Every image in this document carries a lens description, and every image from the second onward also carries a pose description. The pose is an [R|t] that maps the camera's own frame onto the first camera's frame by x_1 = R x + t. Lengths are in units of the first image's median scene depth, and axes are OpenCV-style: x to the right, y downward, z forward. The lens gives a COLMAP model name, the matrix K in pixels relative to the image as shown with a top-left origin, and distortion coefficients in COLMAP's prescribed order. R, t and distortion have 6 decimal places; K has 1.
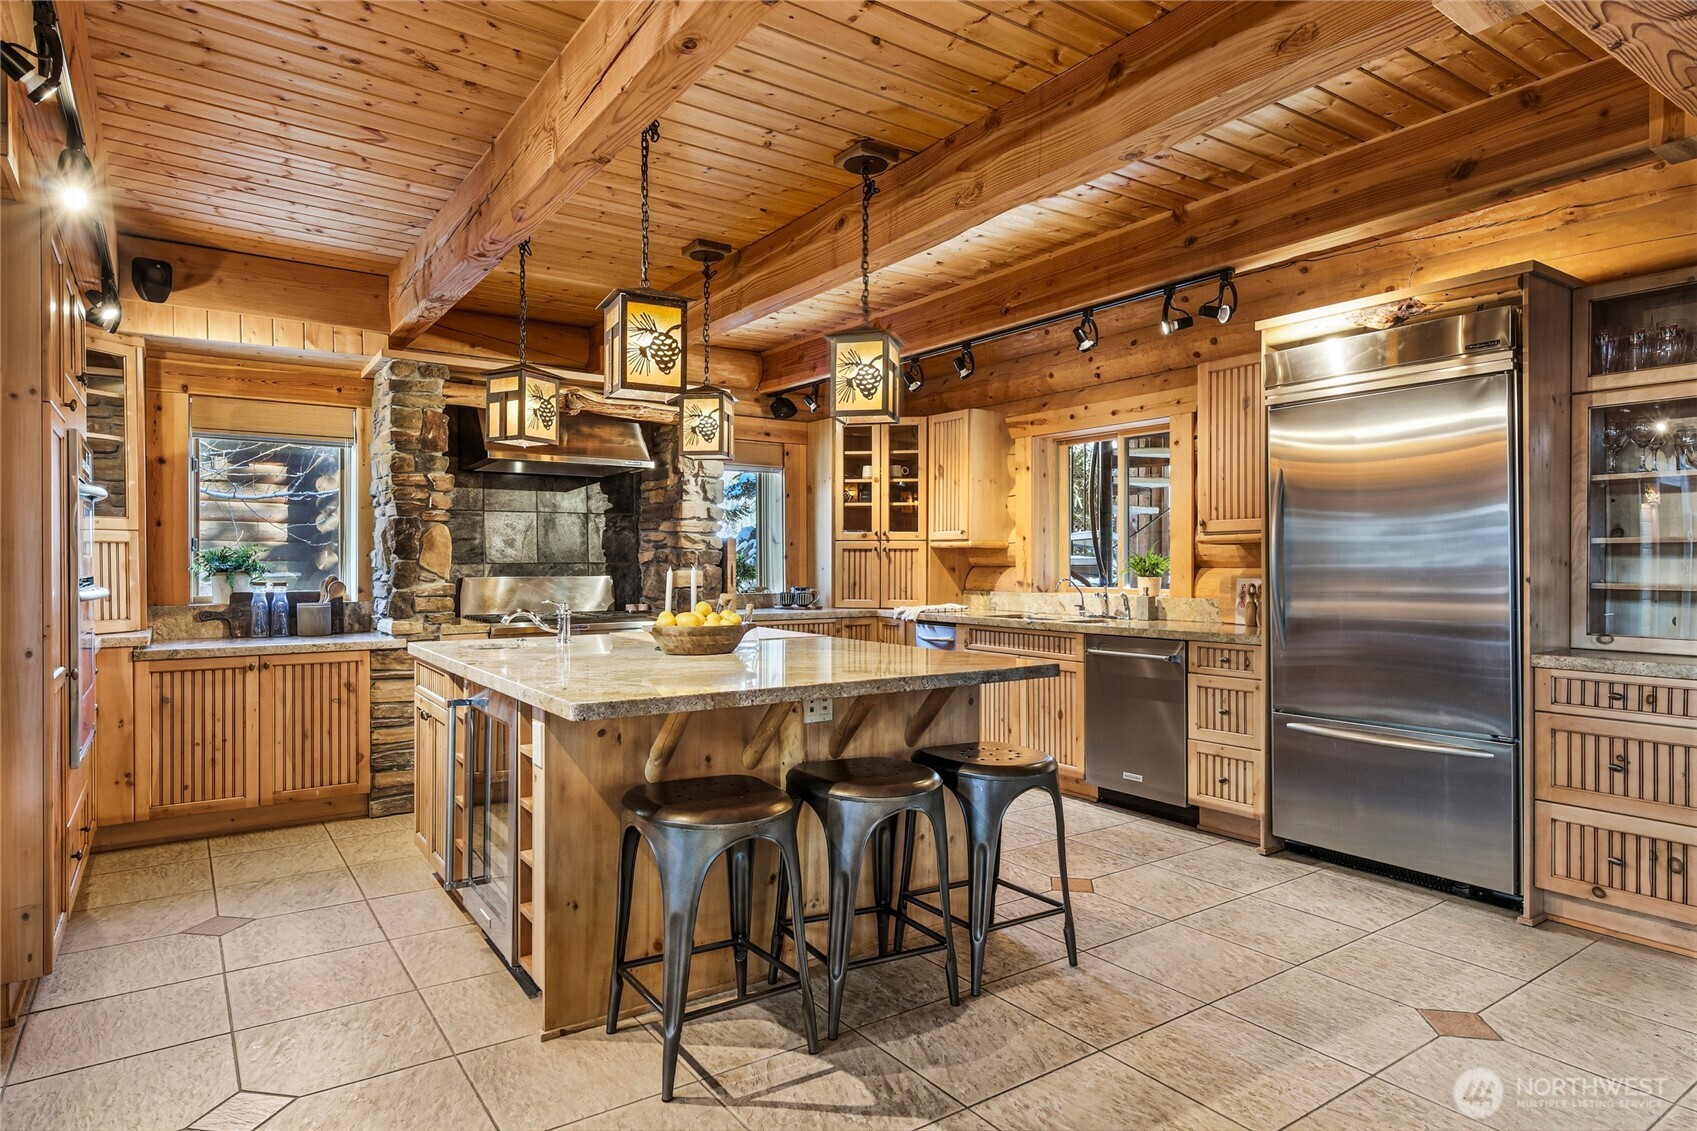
lens RADIAL K [[967.6, 0, 852.1], [0, 967.6, 562.0], [0, 0, 1]] dist [0.002939, -0.000311]
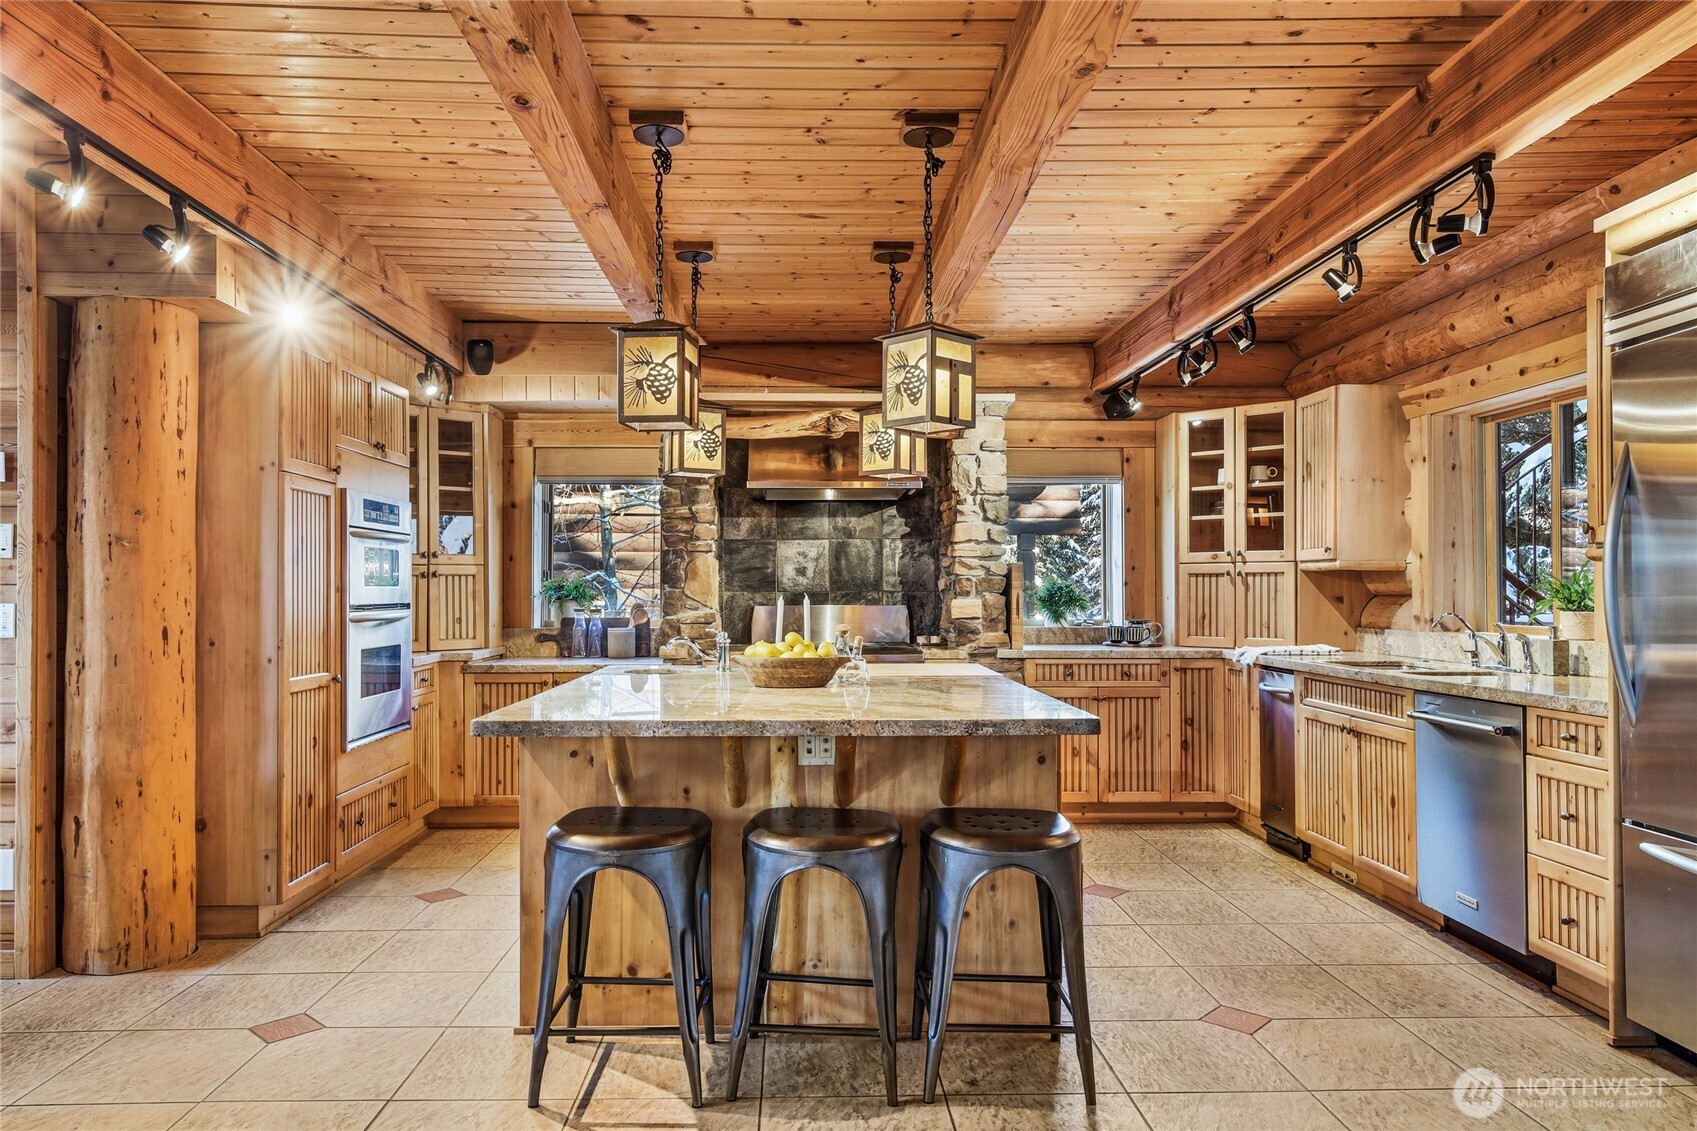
lens RADIAL K [[1120.6, 0, 844.2], [0, 1120.6, 576.0], [0, 0, 1]] dist [0.008216, -0.003630]
pose [[0.831942, -0.008909, -0.554791, 0.382959], [0.002161, 0.999916, -0.012815, 0.000106], [0.554858, 0.009462, 0.831891, 0.086602]]
